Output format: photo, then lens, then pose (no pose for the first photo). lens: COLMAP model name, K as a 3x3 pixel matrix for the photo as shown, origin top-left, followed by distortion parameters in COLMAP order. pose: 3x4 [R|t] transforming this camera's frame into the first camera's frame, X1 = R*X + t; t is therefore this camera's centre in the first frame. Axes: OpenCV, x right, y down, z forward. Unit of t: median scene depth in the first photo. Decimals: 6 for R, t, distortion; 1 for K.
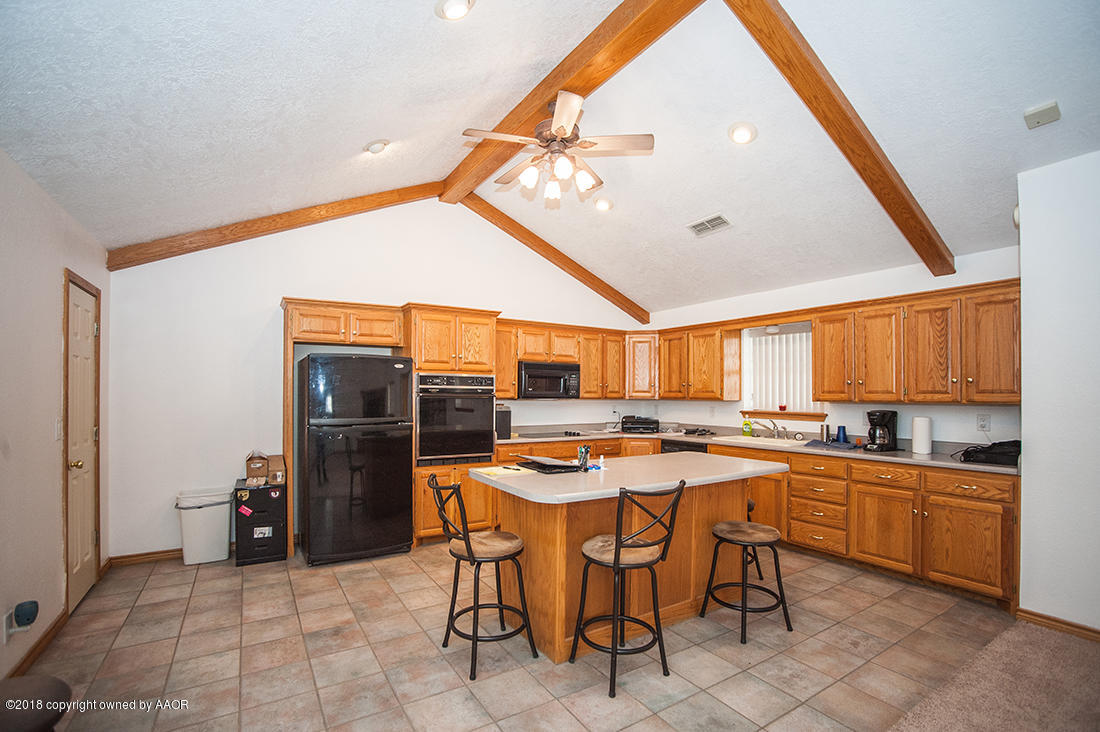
lens RADIAL K [[483.5, 0, 552.3], [0, 483.5, 380.9], [0, 0, 1]] dist [-0.064327, 0.000118]
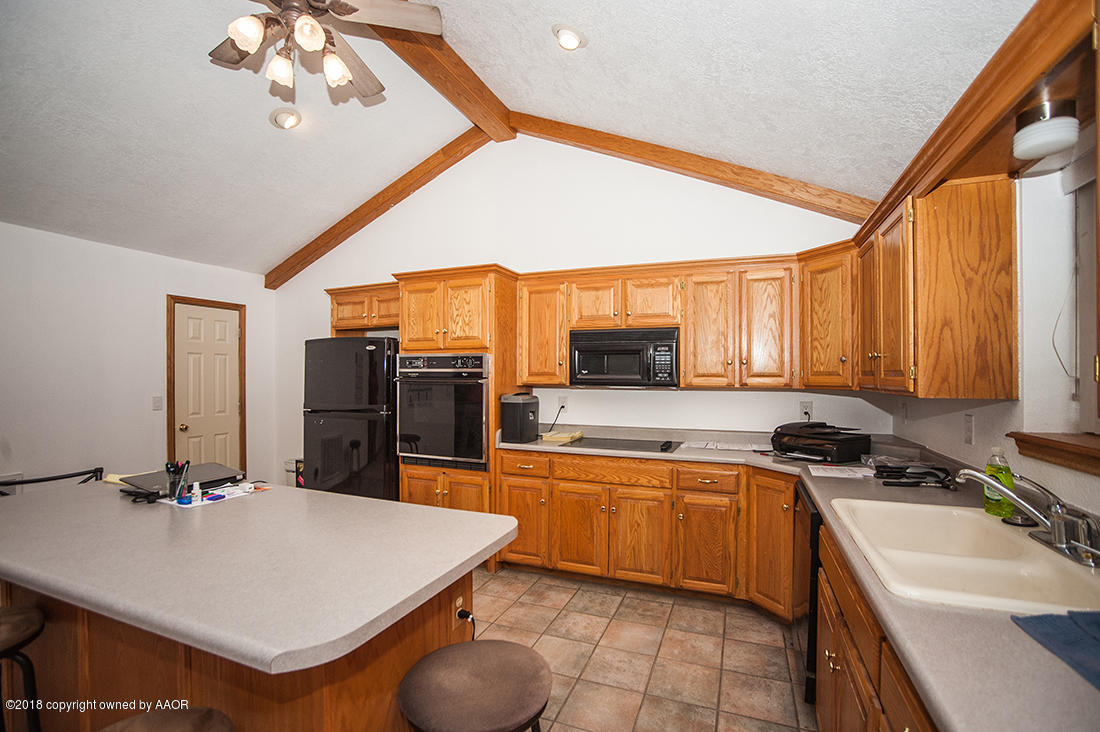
lens RADIAL K [[483.5, 0, 552.3], [0, 483.5, 380.9], [0, 0, 1]] dist [-0.064327, 0.000118]
pose [[0.589008, 0.001495, -0.808126, 0.498142], [0.020623, 0.999645, 0.016881, 0.018819], [0.807864, -0.026609, 0.588768, 0.623311]]
